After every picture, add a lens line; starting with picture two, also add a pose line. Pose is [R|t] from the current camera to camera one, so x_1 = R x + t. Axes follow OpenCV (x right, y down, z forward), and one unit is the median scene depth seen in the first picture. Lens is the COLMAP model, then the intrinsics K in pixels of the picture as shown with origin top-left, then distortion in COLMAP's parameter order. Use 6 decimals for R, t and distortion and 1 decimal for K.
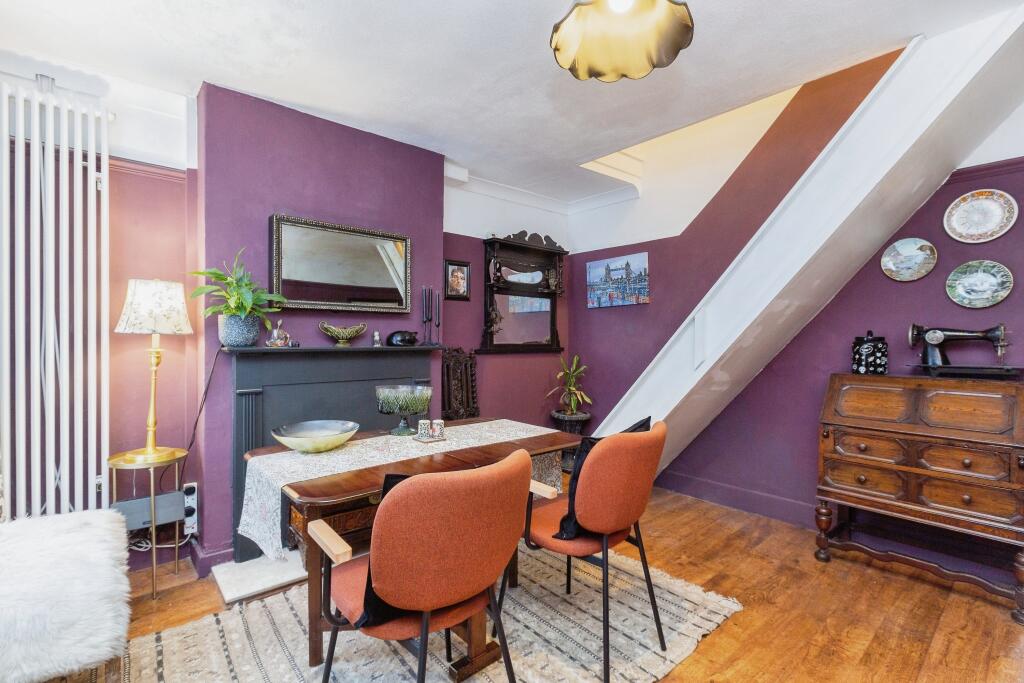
lens RADIAL K [[466.0, 0, 508.5], [0, 466.0, 339.9], [0, 0, 1]] dist [0.002329, -0.000331]
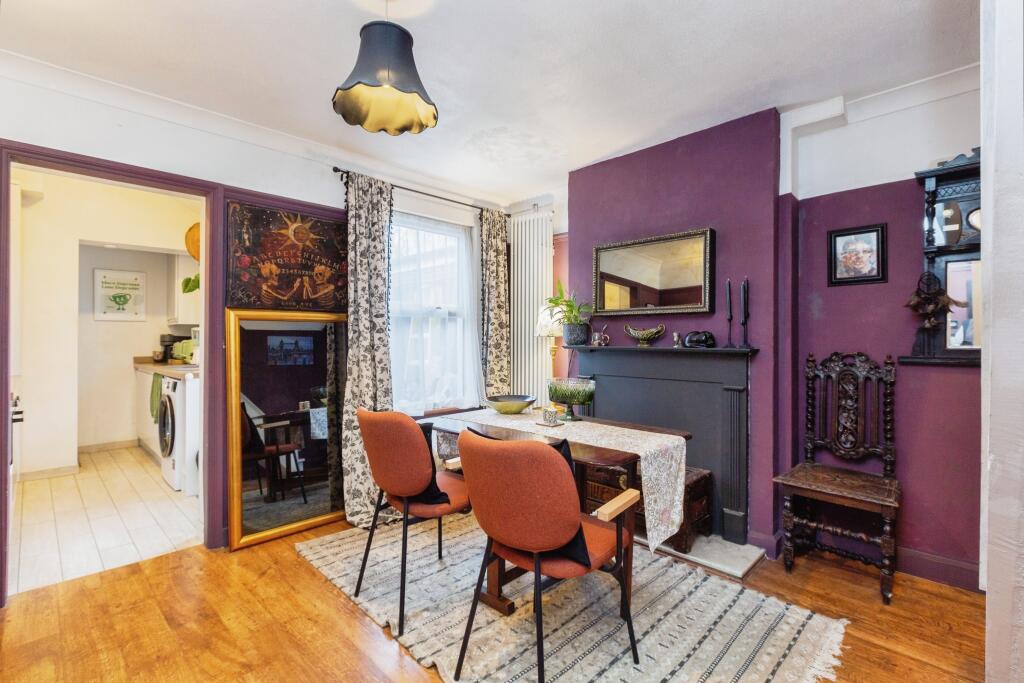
lens RADIAL K [[466.0, 0, 508.6], [0, 466.0, 339.6], [0, 0, 1]] dist [0.002329, -0.000331]
pose [[0.081586, -0.000508, -0.996666, 0.650793], [-0.004730, 0.999988, -0.000896, 0.000442], [0.996655, 0.004787, 0.081582, 0.515135]]
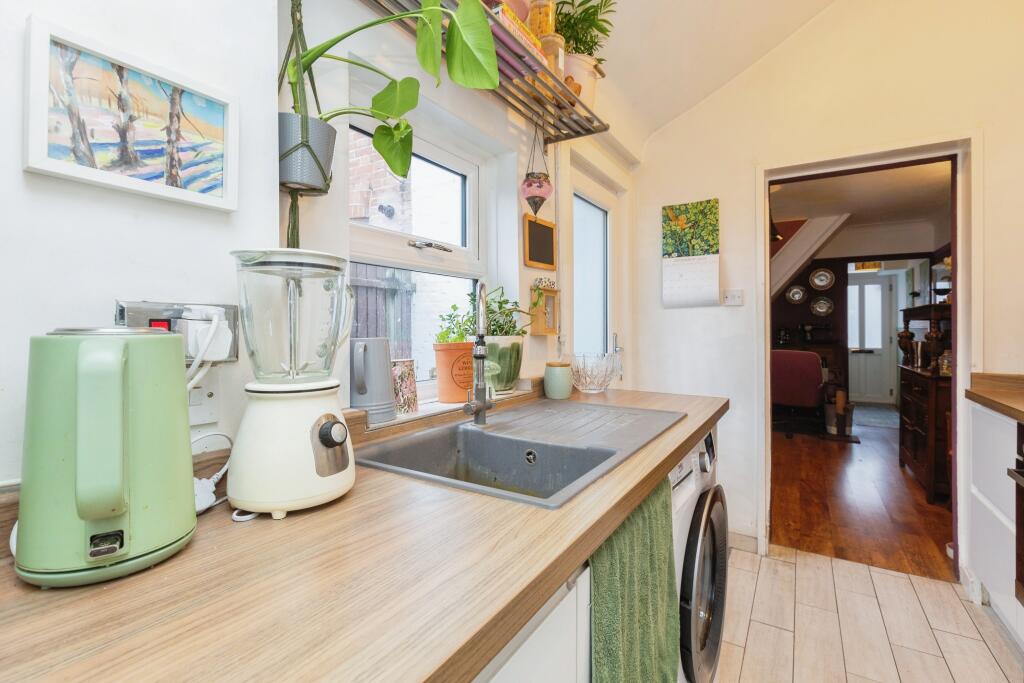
lens RADIAL K [[466.0, 0, 513.7], [0, 466.0, 333.2], [0, 0, 1]] dist [0.002329, -0.000331]
pose [[0.955723, -0.006178, 0.294202, -1.247961], [0.005164, 0.999978, 0.004223, 0.003304], [-0.294222, -0.002517, 0.955734, -0.859871]]
